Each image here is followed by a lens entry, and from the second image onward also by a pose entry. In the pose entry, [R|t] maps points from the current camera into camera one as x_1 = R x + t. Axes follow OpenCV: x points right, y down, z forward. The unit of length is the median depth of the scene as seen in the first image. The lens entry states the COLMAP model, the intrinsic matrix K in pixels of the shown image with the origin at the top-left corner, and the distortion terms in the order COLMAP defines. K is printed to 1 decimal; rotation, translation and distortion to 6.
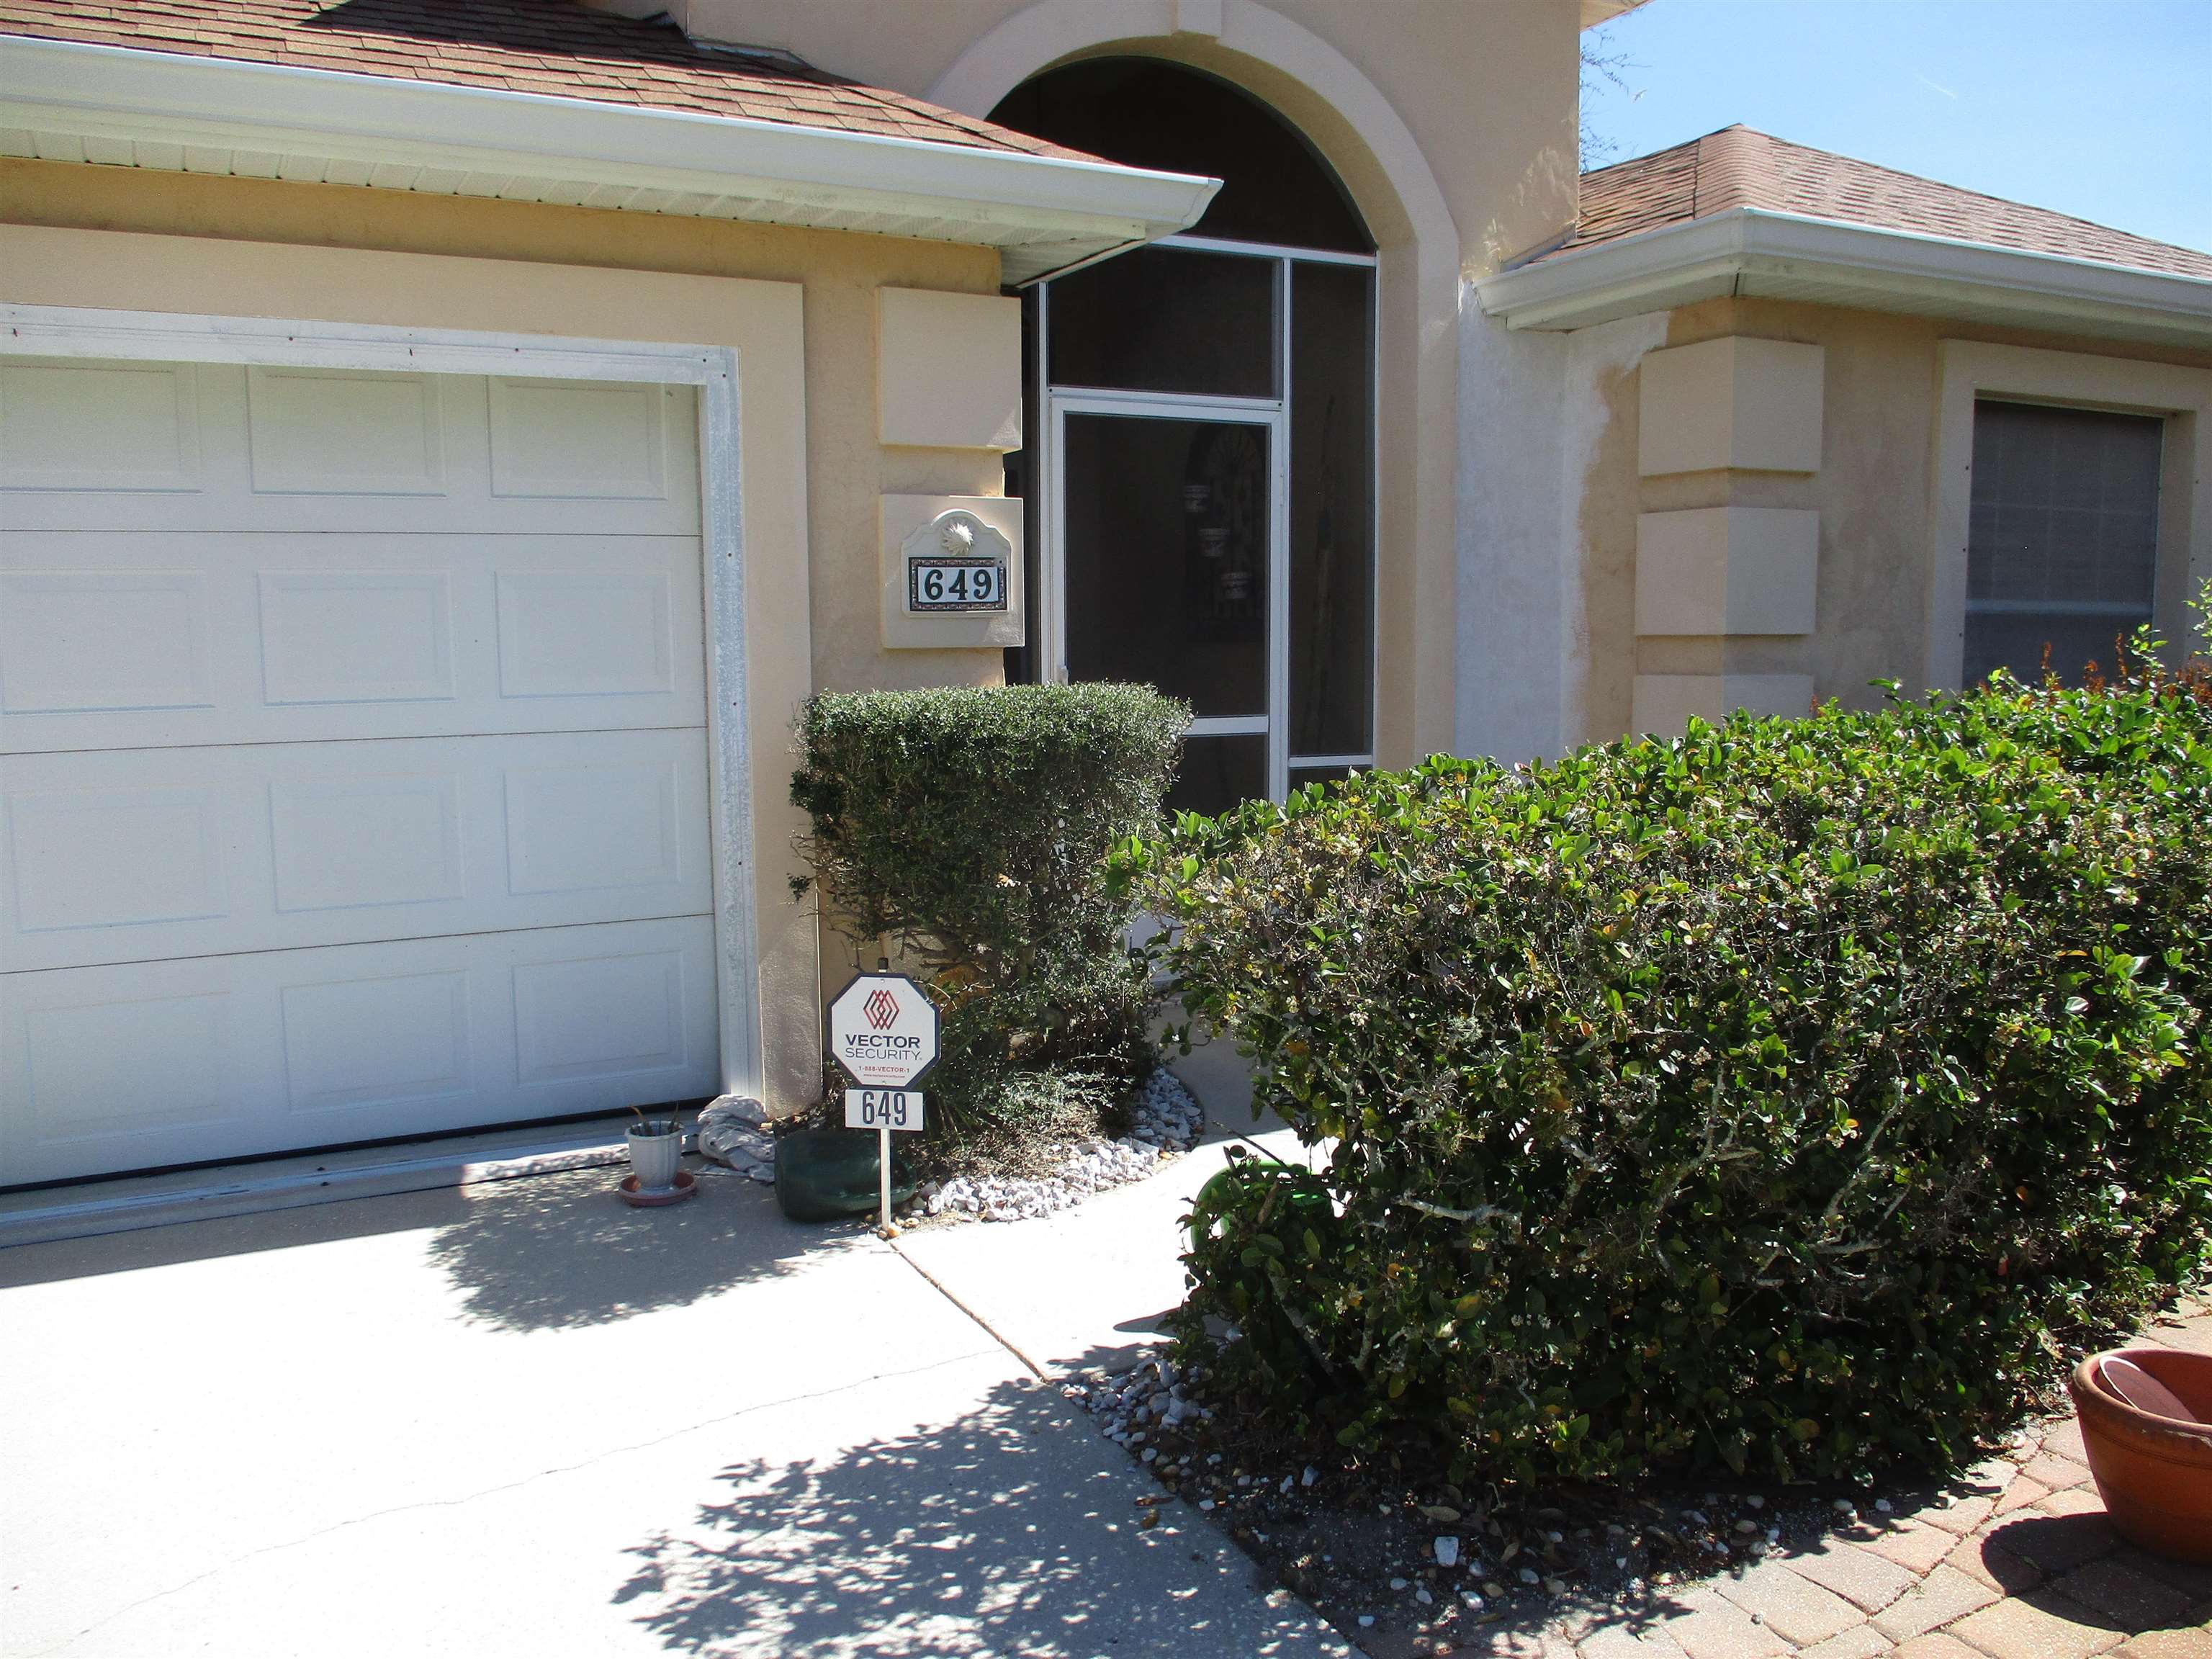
lens RADIAL K [[1772.4, 0, 1106.7], [0, 1772.4, 840.1], [0, 0, 1]] dist [-0.013548, 0.004520]
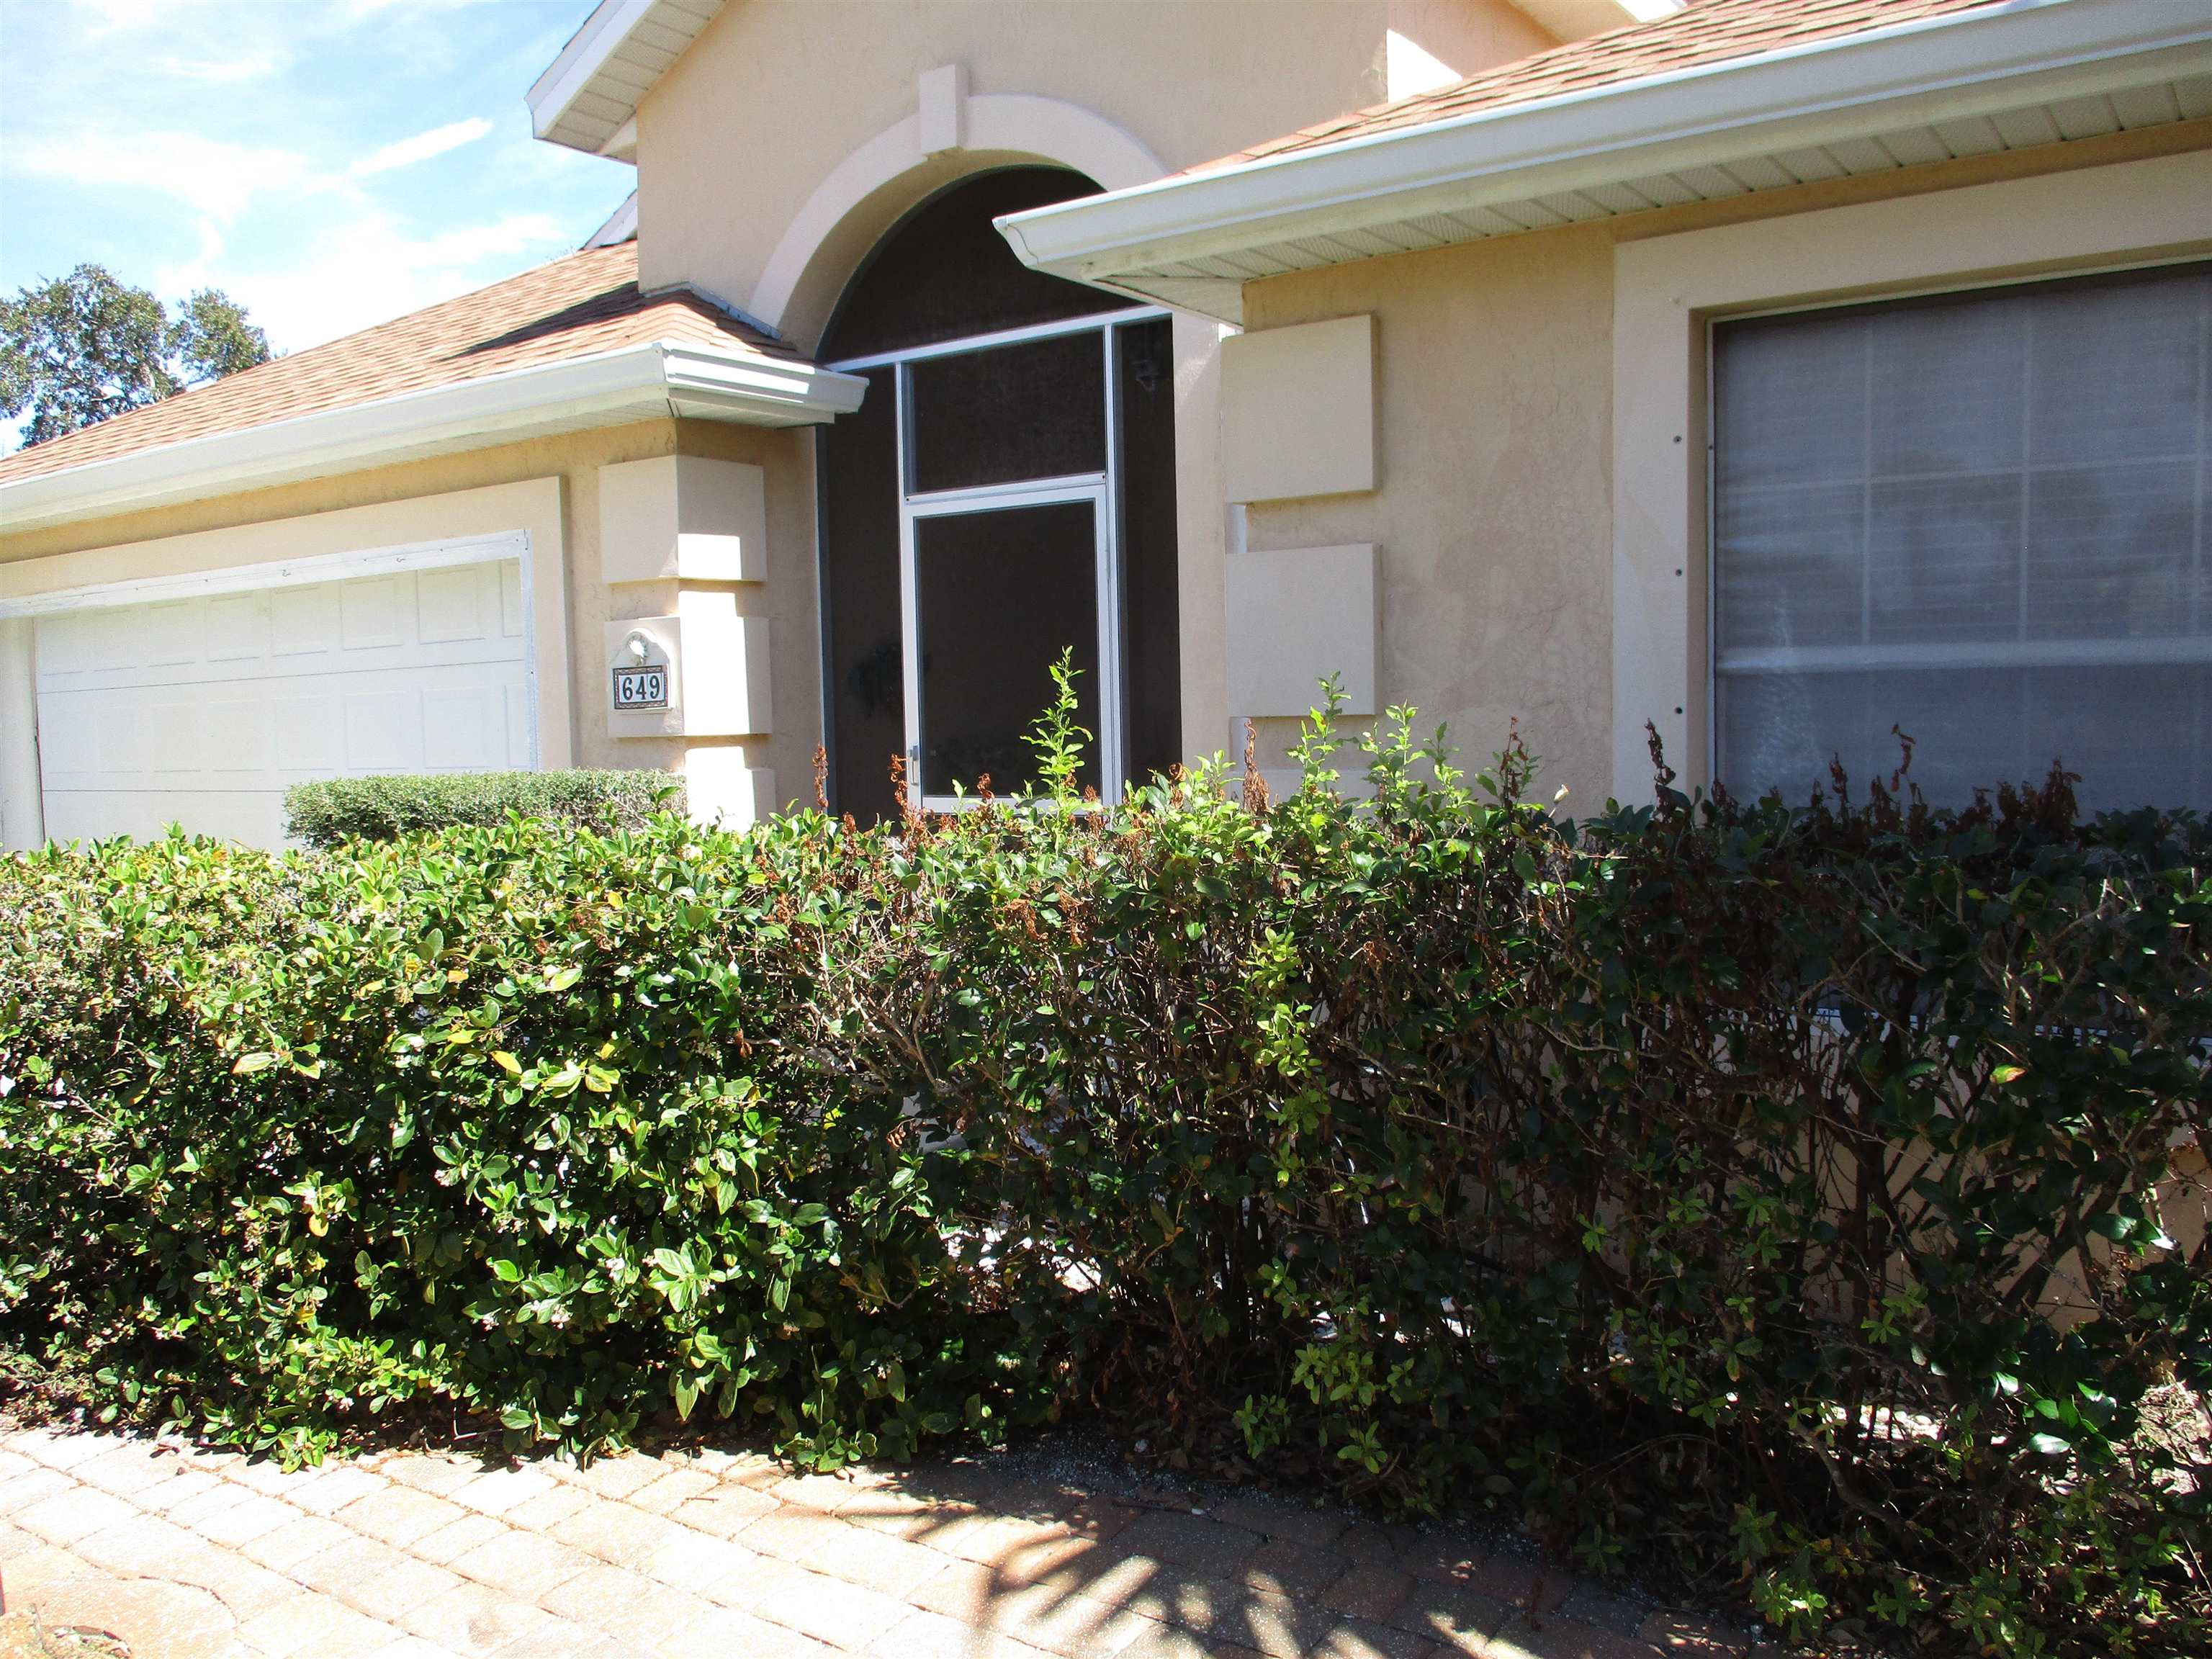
lens RADIAL K [[1772.4, 0, 1107.5], [0, 1772.4, 819.9], [0, 0, 1]] dist [-0.013548, 0.004520]
pose [[0.475567, 0.048722, -0.878329, 1.011372], [-0.077516, 0.996902, 0.013329, -0.078978], [0.876258, 0.061746, 0.477870, 0.589857]]
